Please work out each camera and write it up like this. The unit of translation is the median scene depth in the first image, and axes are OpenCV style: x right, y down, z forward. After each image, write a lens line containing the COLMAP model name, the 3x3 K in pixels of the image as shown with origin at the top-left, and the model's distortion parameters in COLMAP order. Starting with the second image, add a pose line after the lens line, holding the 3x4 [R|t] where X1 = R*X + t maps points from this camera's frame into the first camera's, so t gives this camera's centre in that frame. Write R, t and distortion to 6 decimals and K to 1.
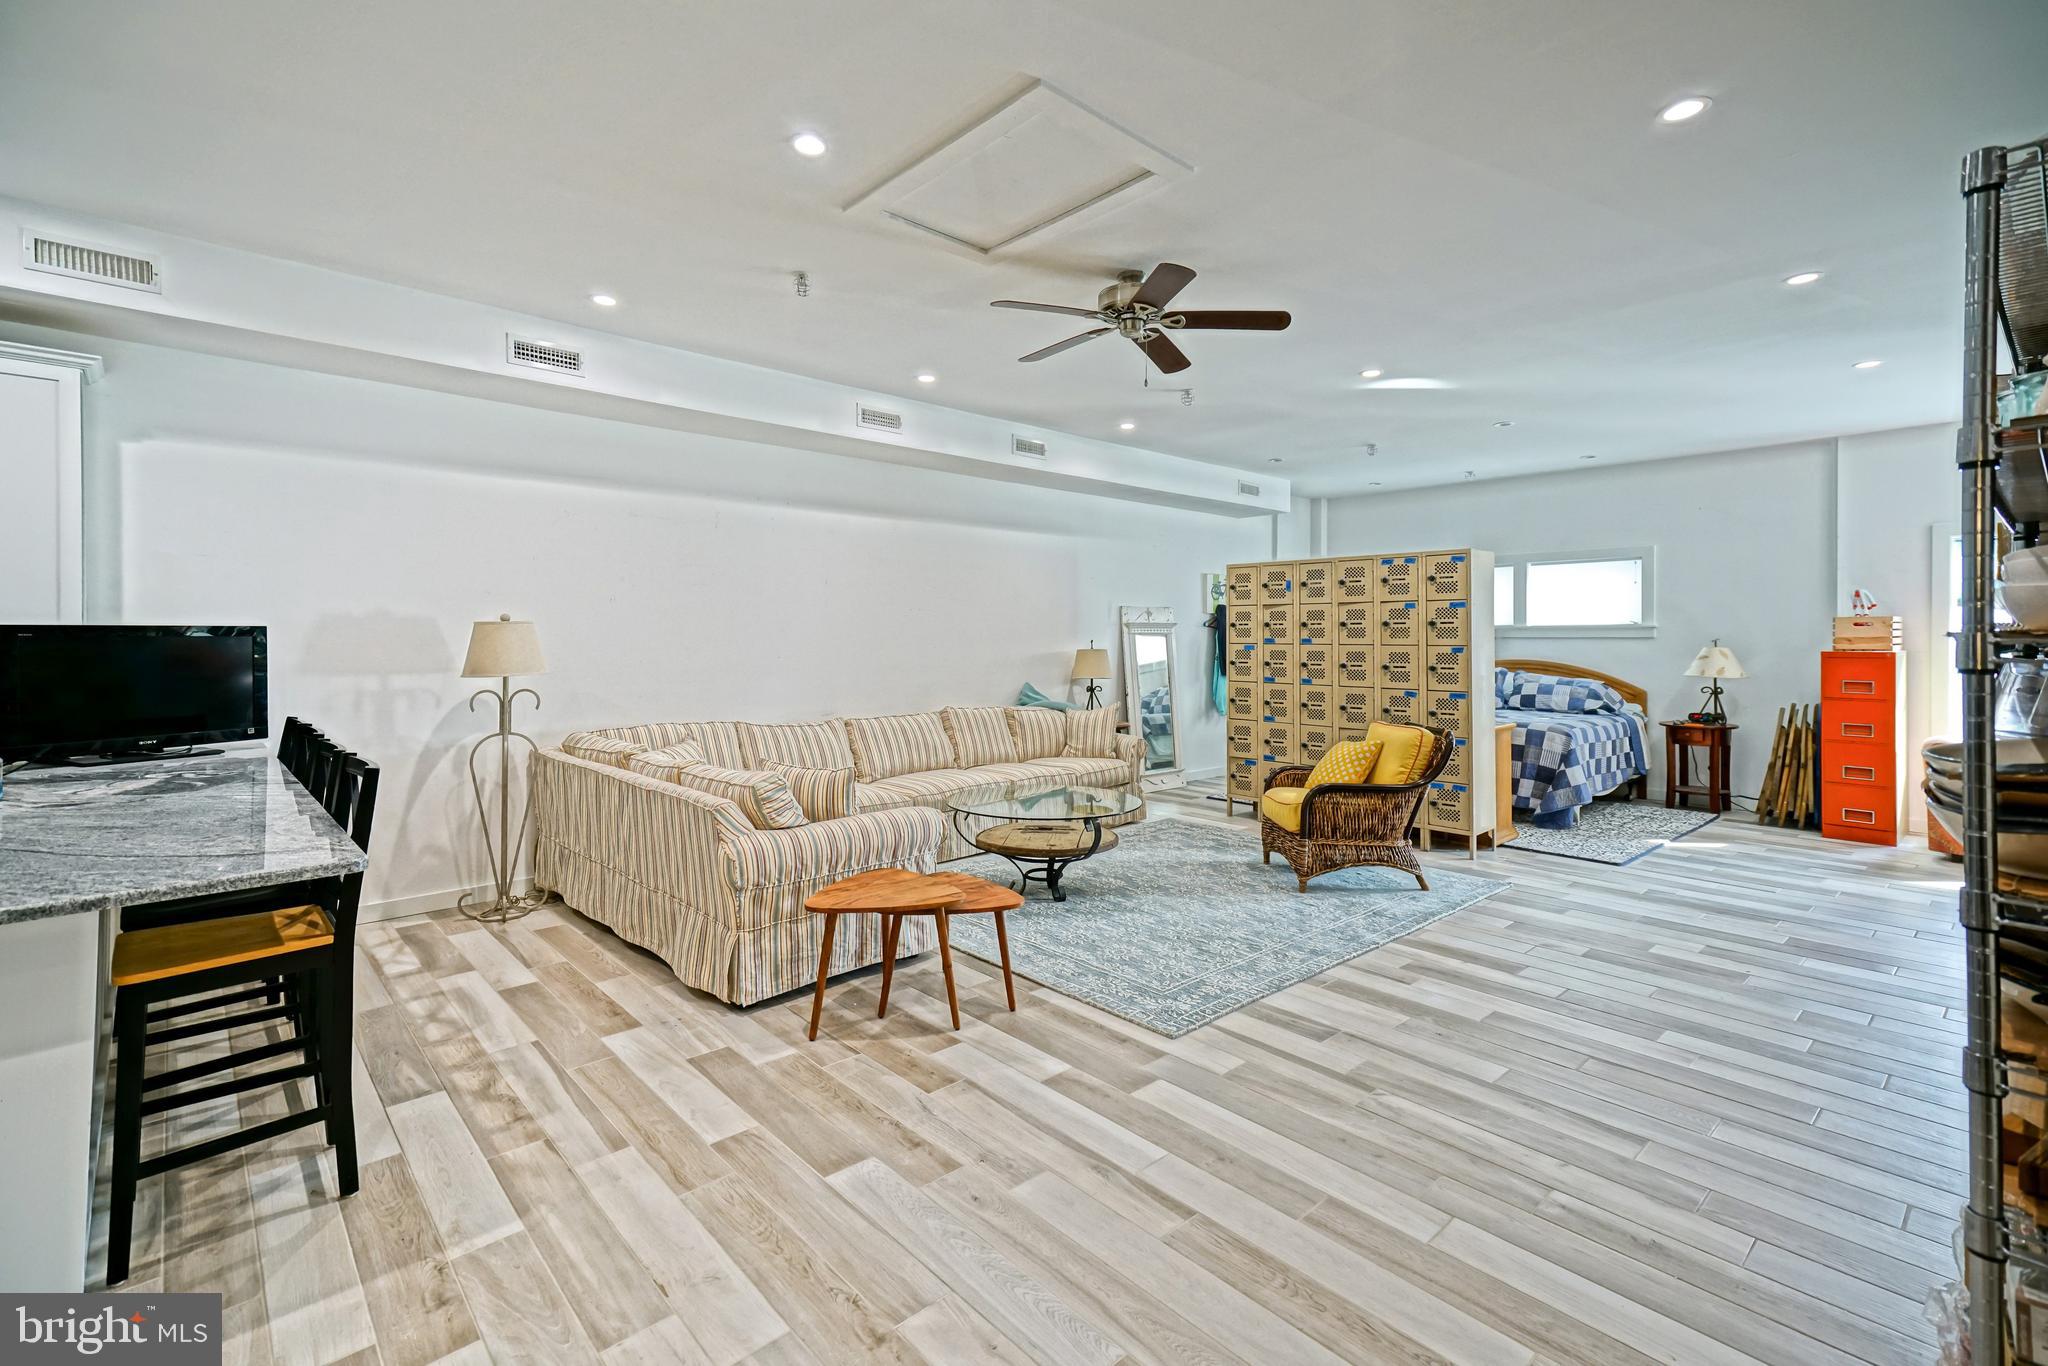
lens RADIAL K [[908.1, 0, 1004.8], [0, 908.1, 627.0], [0, 0, 1]] dist [0.003954, 0.000083]
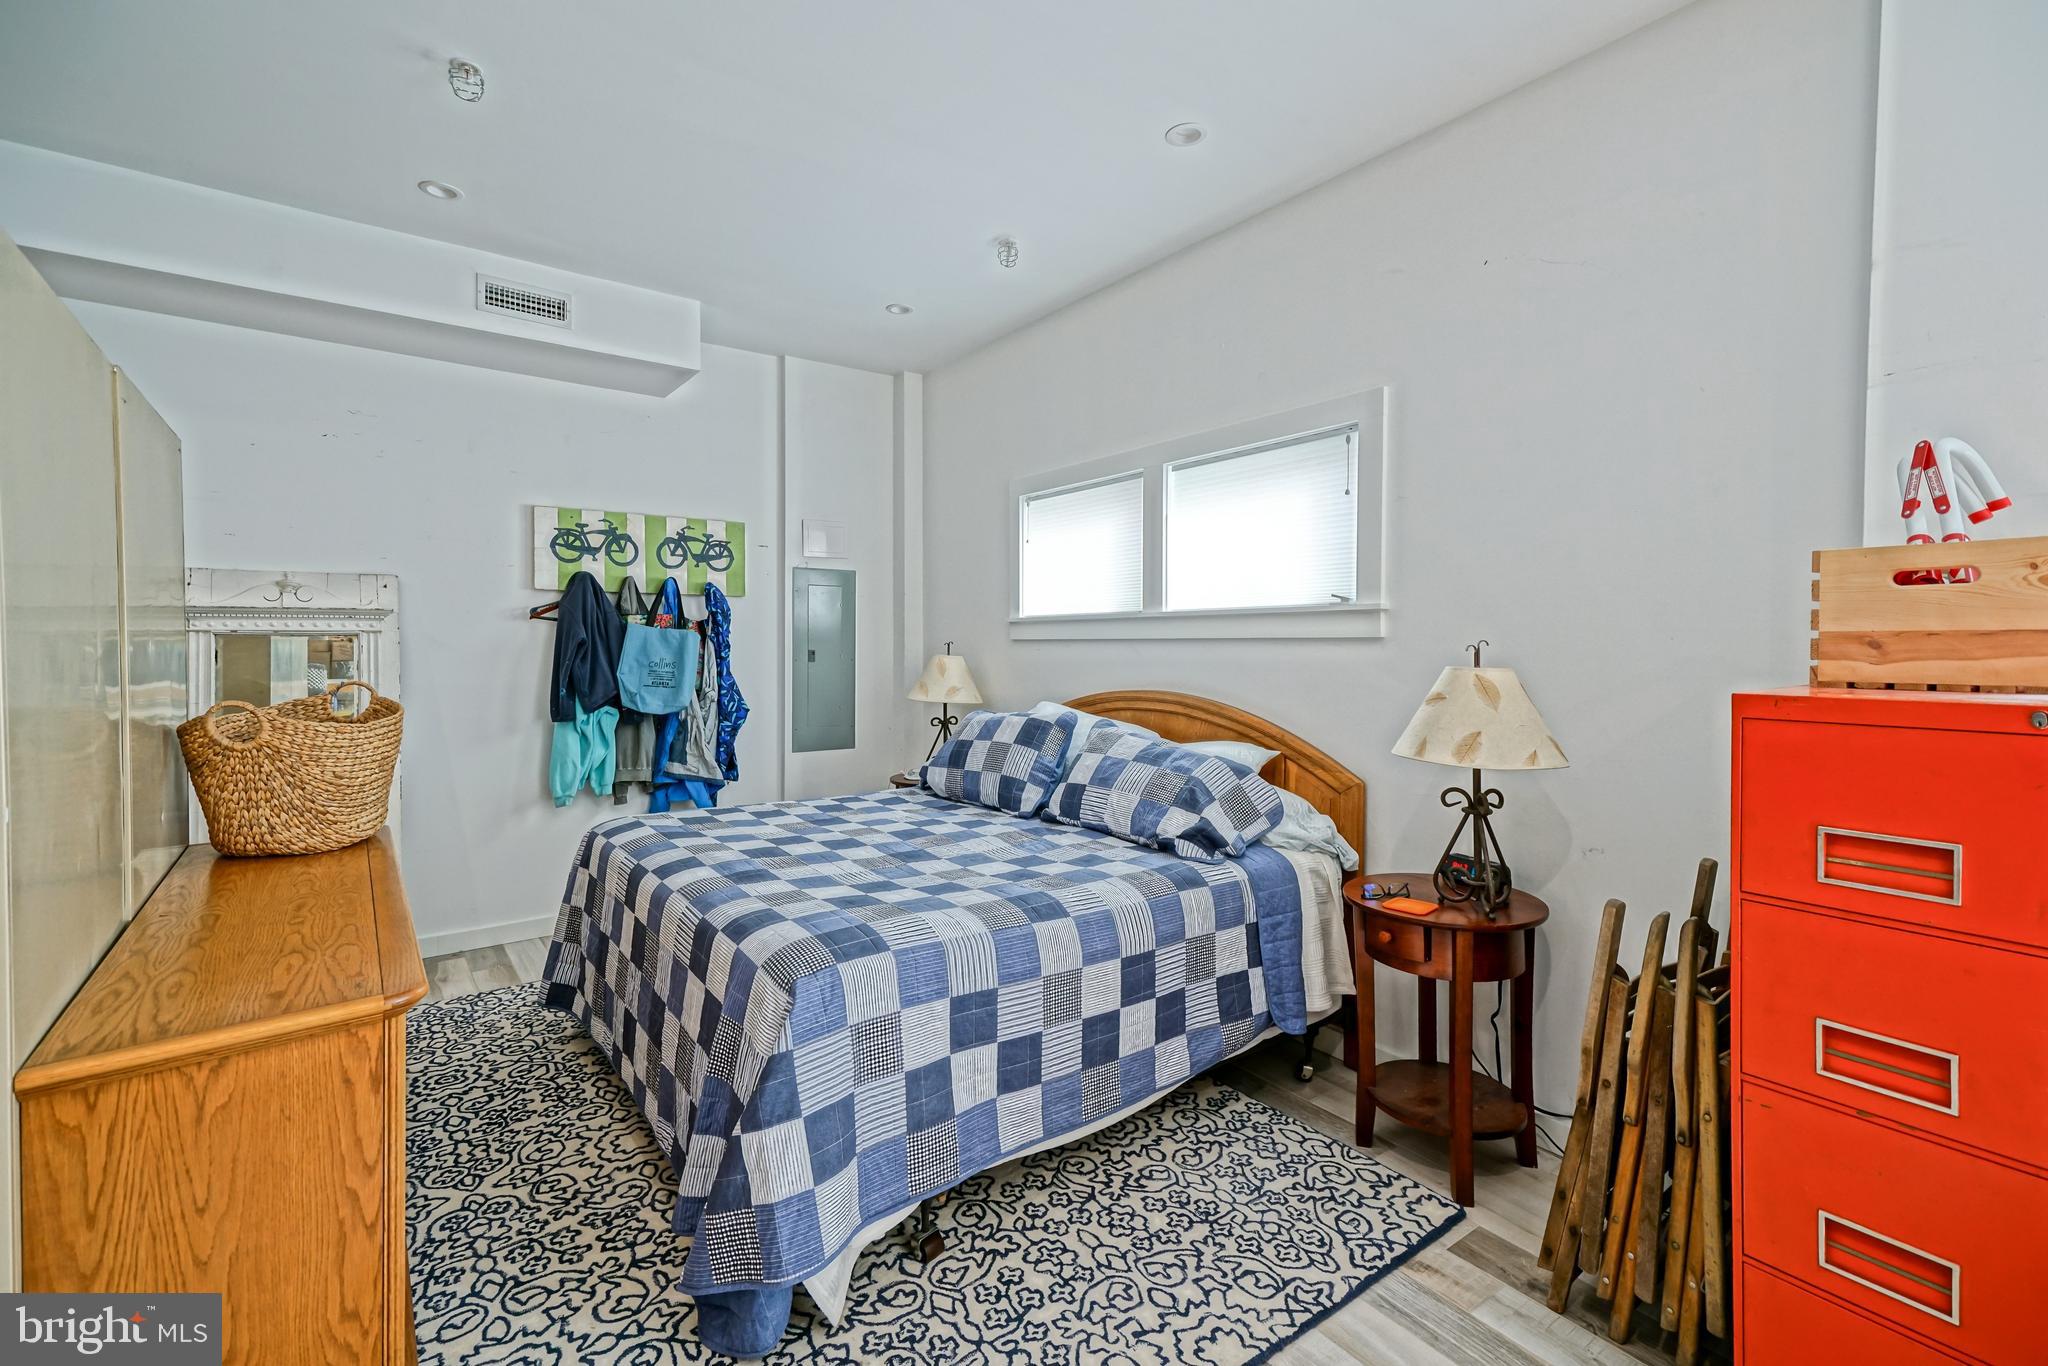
lens RADIAL K [[908.1, 0, 1052.4], [0, 908.1, 652.1], [0, 0, 1]] dist [0.003954, 0.000083]
pose [[0.997511, -0.000334, -0.070505, 0.624779], [0.001865, 0.999764, 0.021639, 0.009201], [0.070481, -0.021717, 0.997277, 0.641056]]
